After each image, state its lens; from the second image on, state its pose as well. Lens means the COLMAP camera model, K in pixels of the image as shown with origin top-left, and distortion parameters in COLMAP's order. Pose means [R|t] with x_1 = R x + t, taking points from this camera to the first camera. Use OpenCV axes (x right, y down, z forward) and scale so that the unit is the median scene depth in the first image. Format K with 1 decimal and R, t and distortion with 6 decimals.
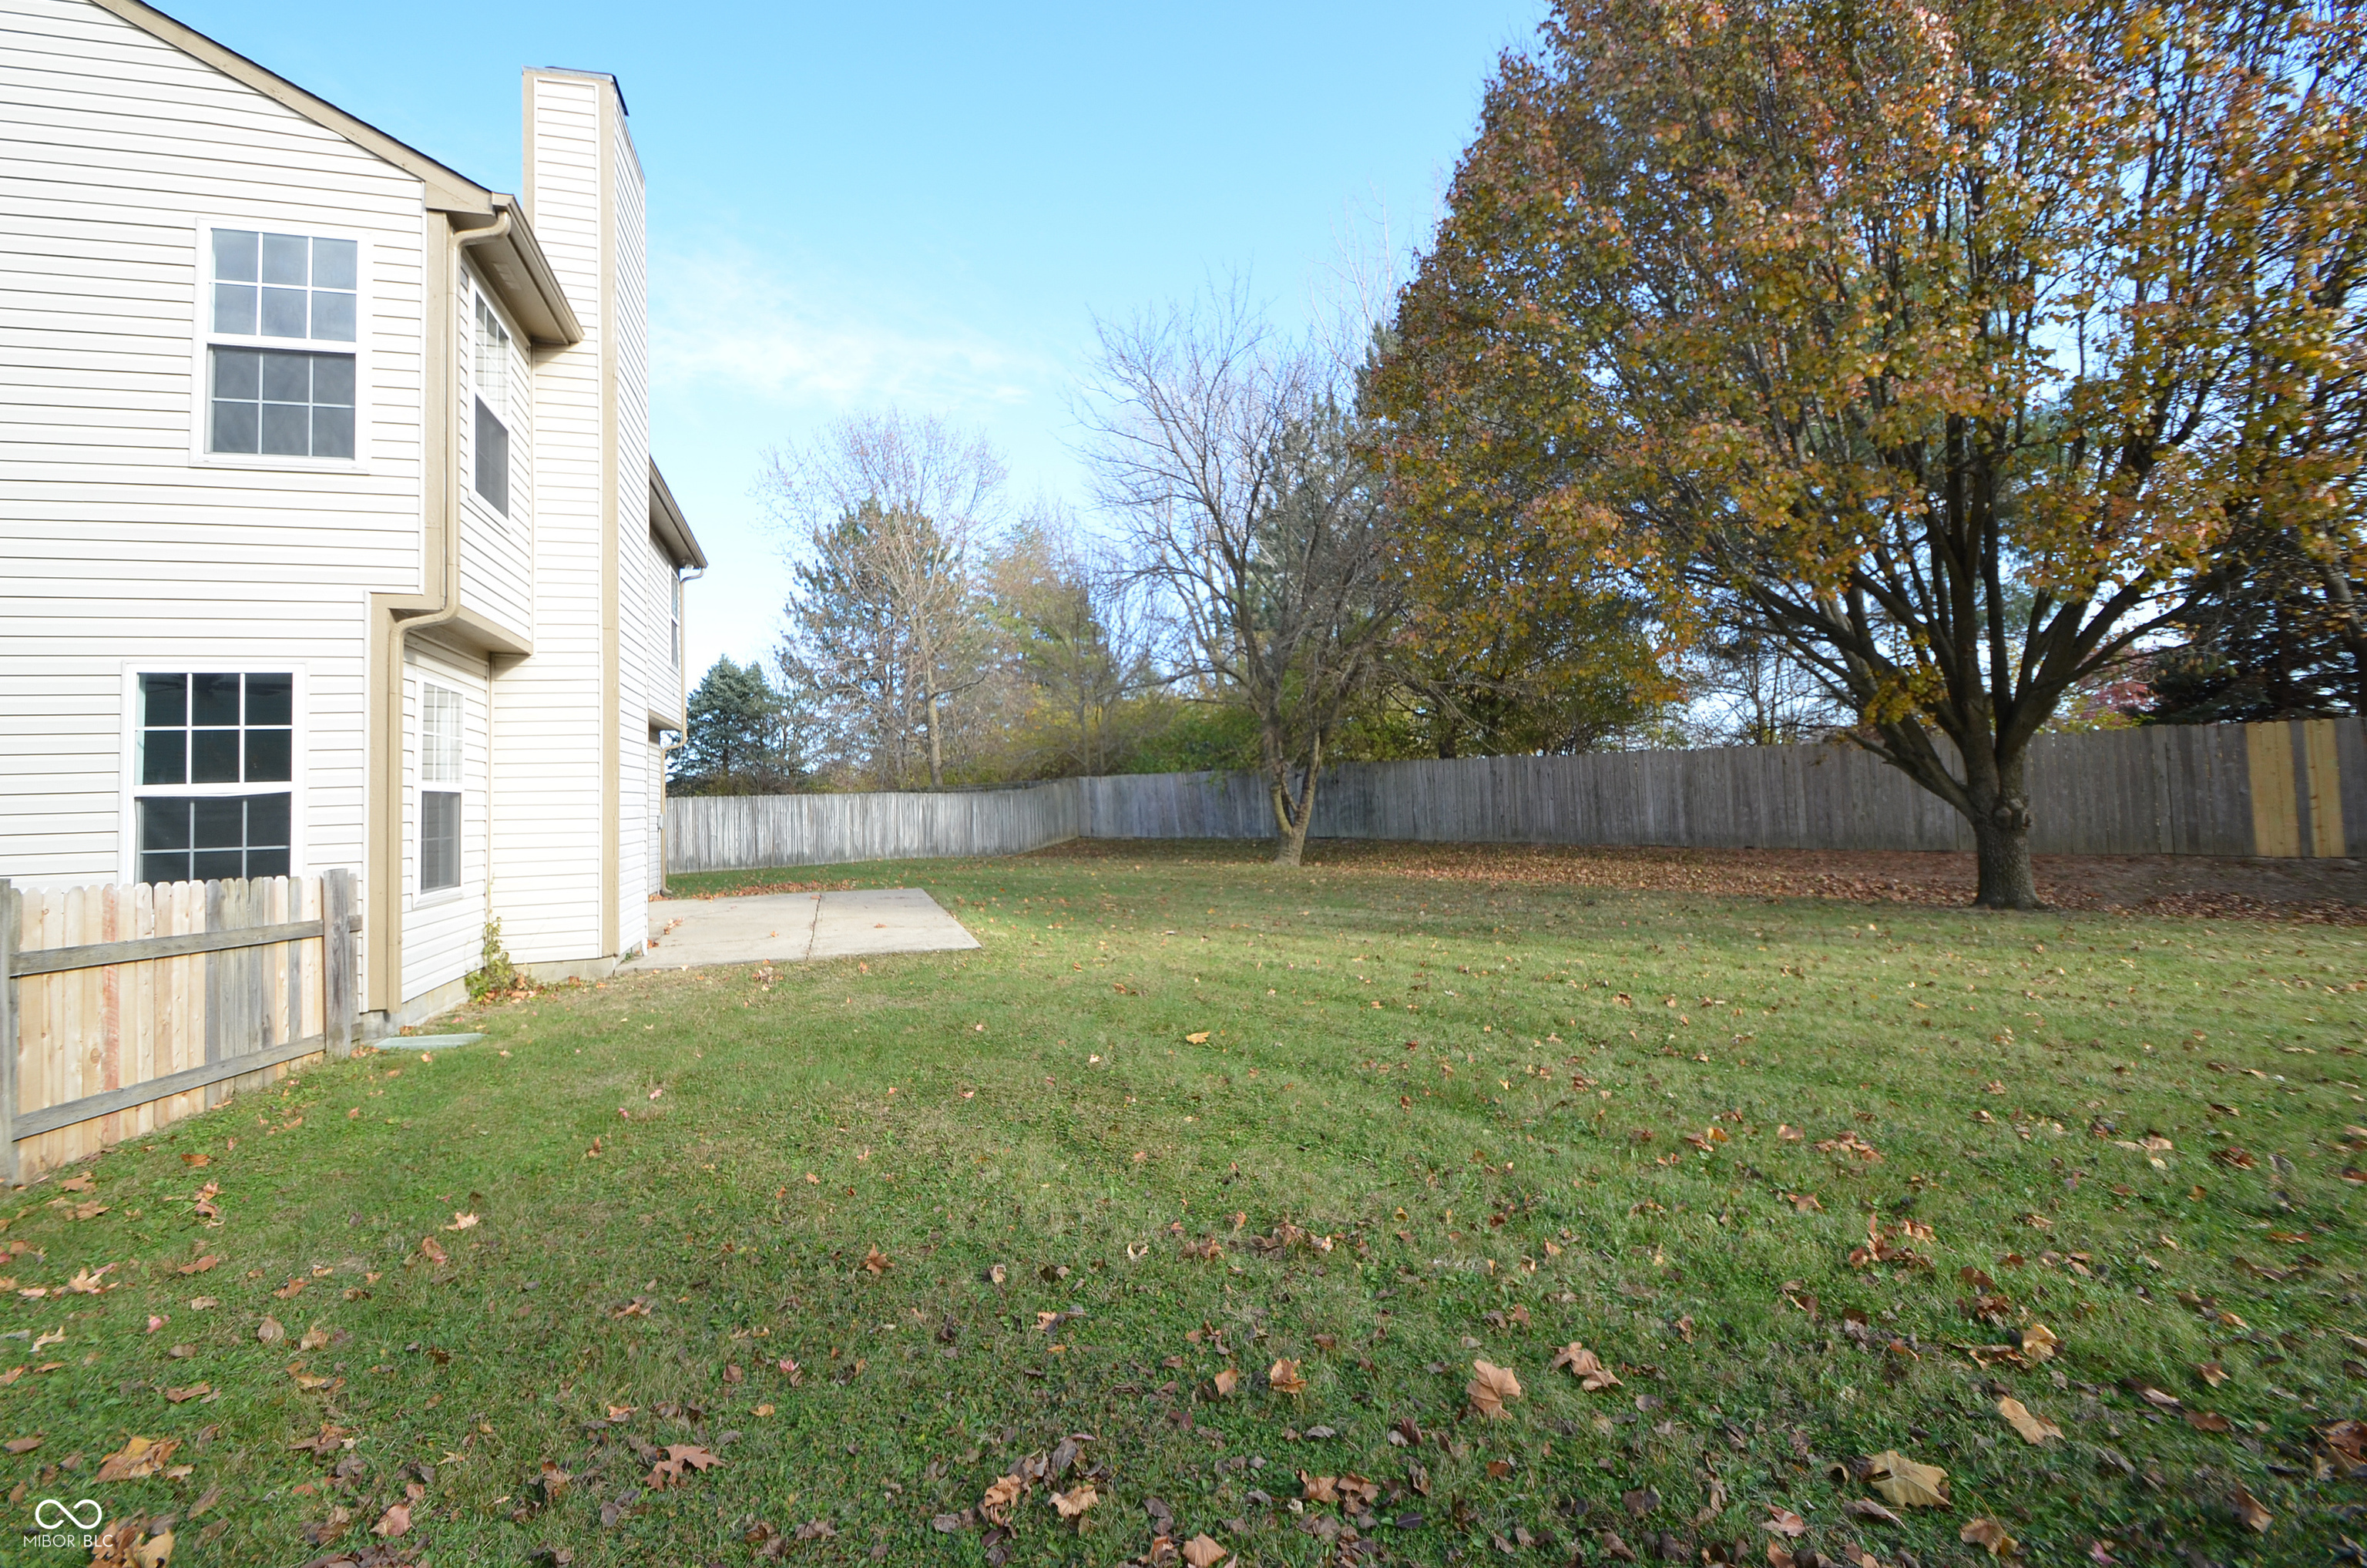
lens RADIAL K [[1039.0, 0, 1183.3], [0, 1039.0, 734.8], [0, 0, 1]] dist [-0.000703, -0.000096]
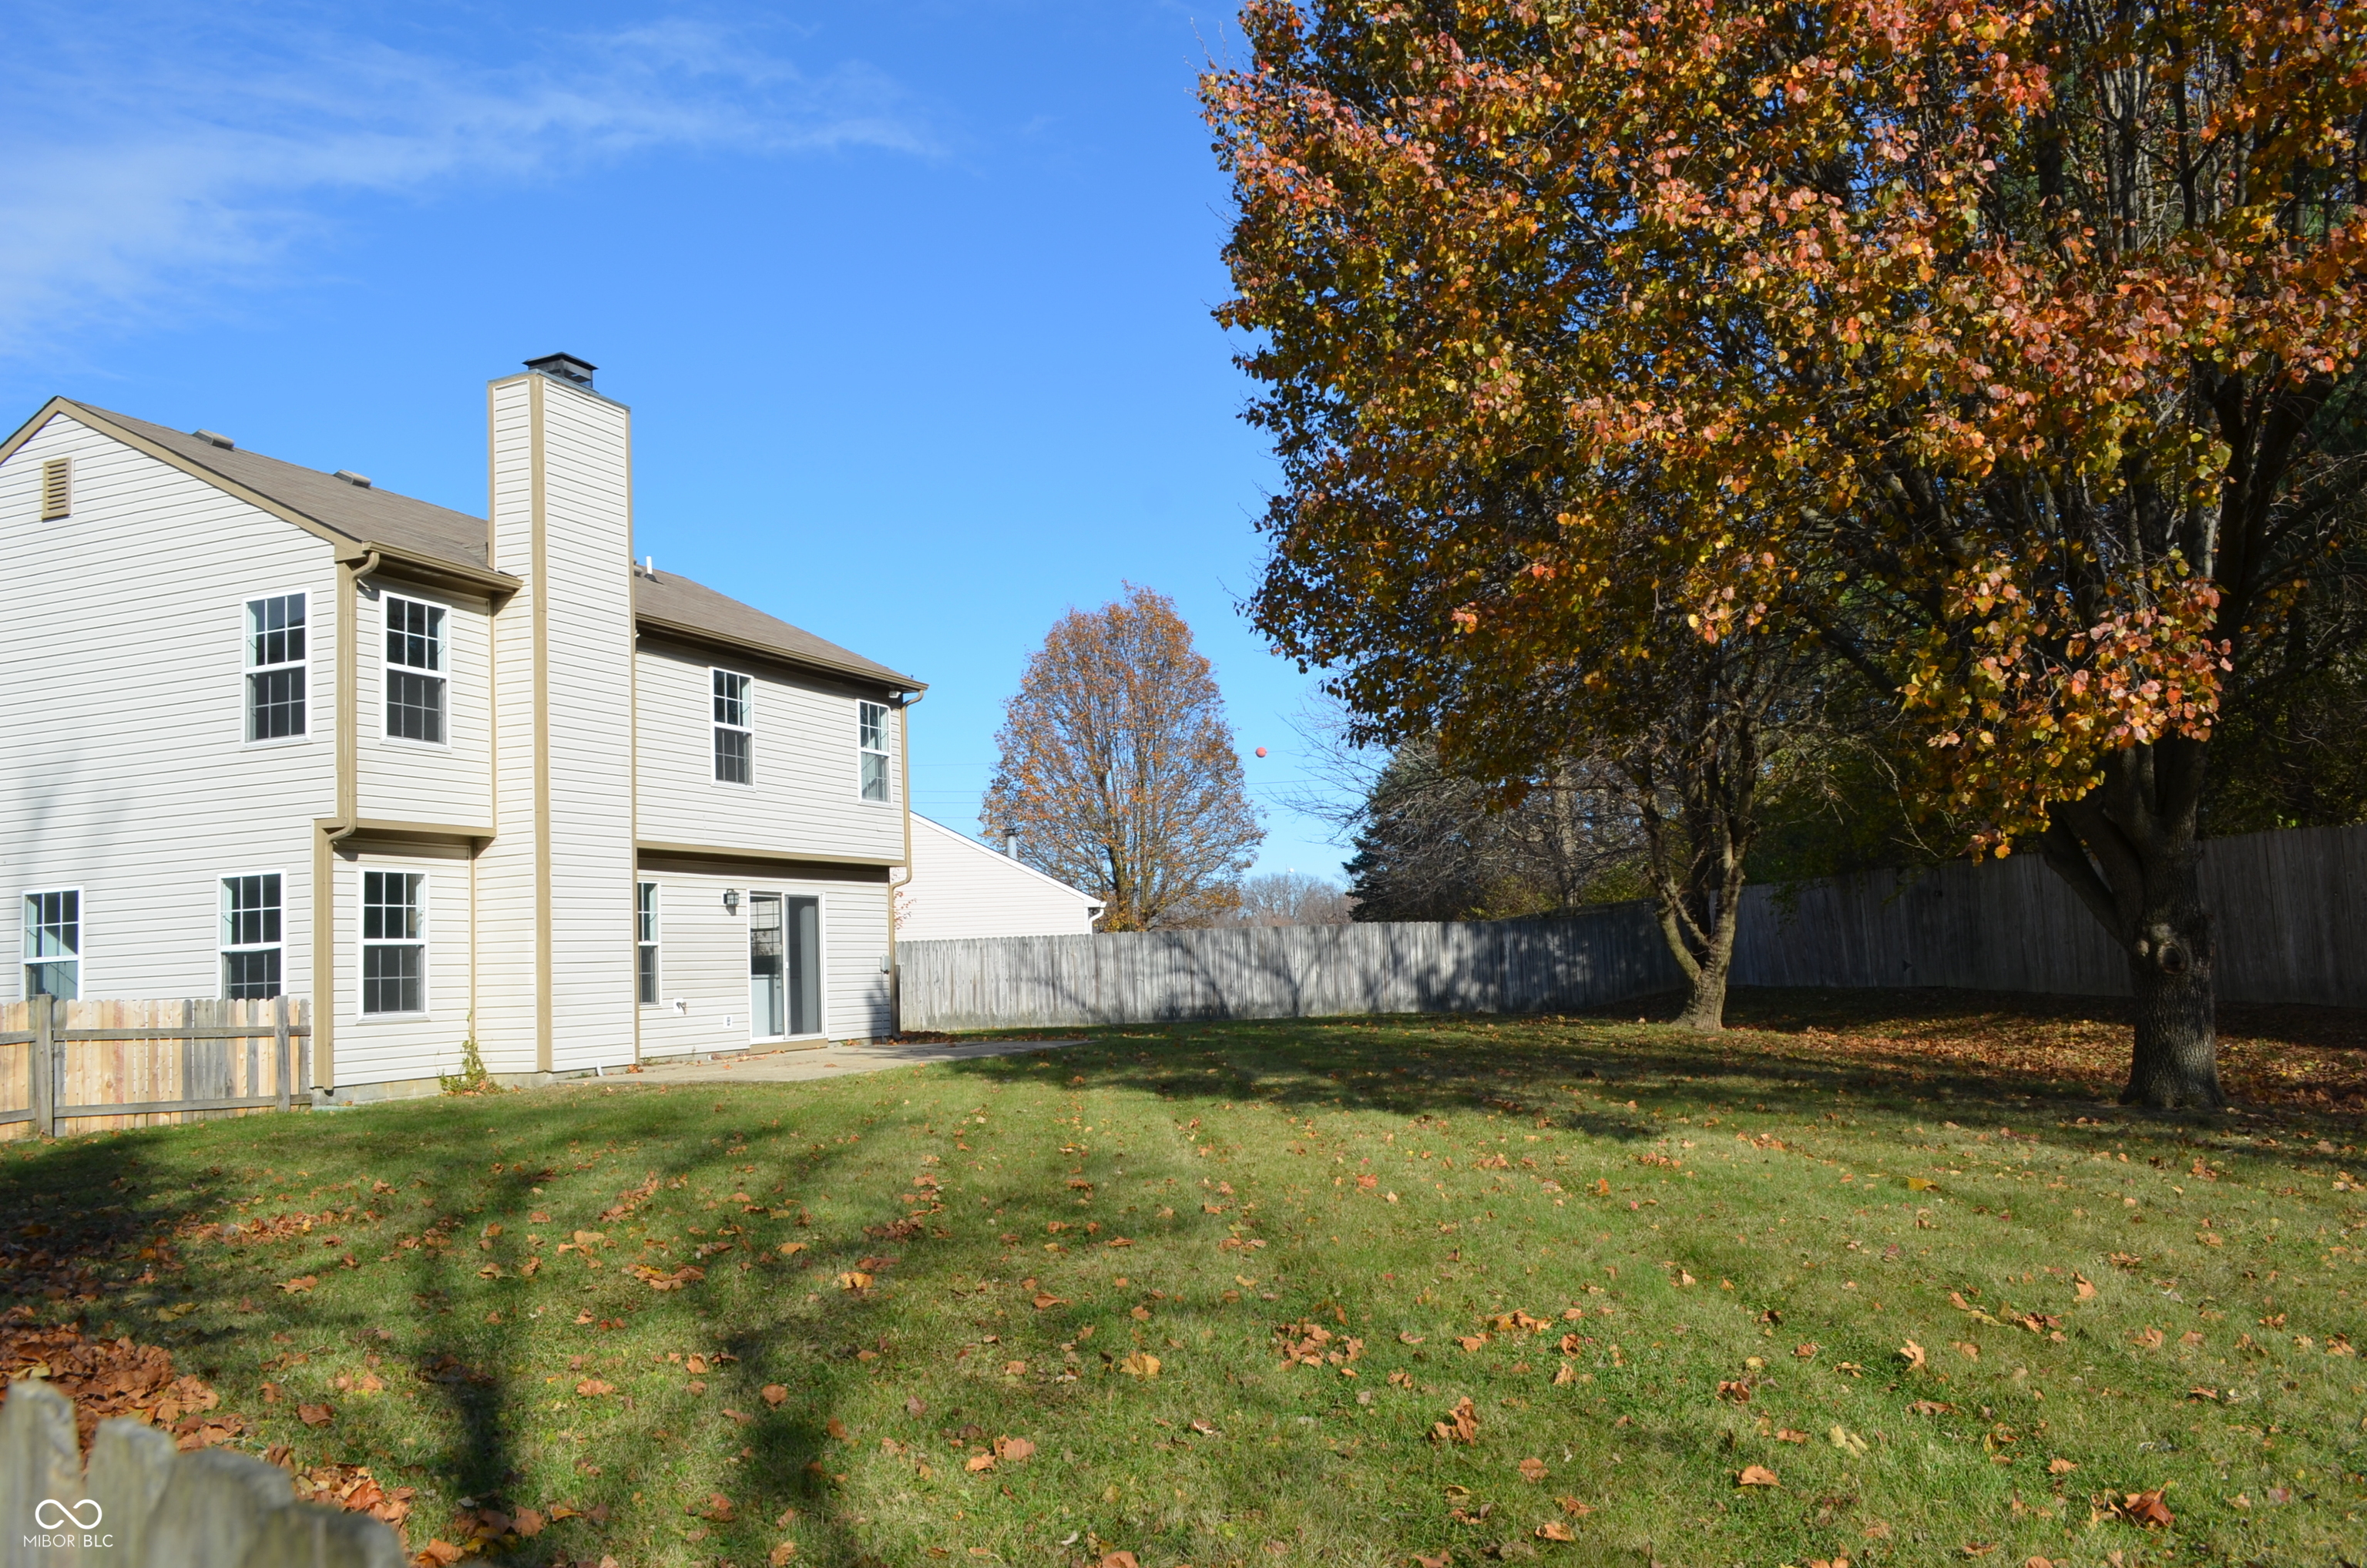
lens RADIAL K [[1827.3, 0, 1183.5], [0, 1827.3, 784.0], [0, 0, 1]] dist [0.054783, 0.002068]
pose [[0.776148, -0.064253, -0.627268, 2.018847], [0.056081, 0.997887, -0.032825, -0.025406], [0.628052, -0.009701, 0.778111, -0.349118]]
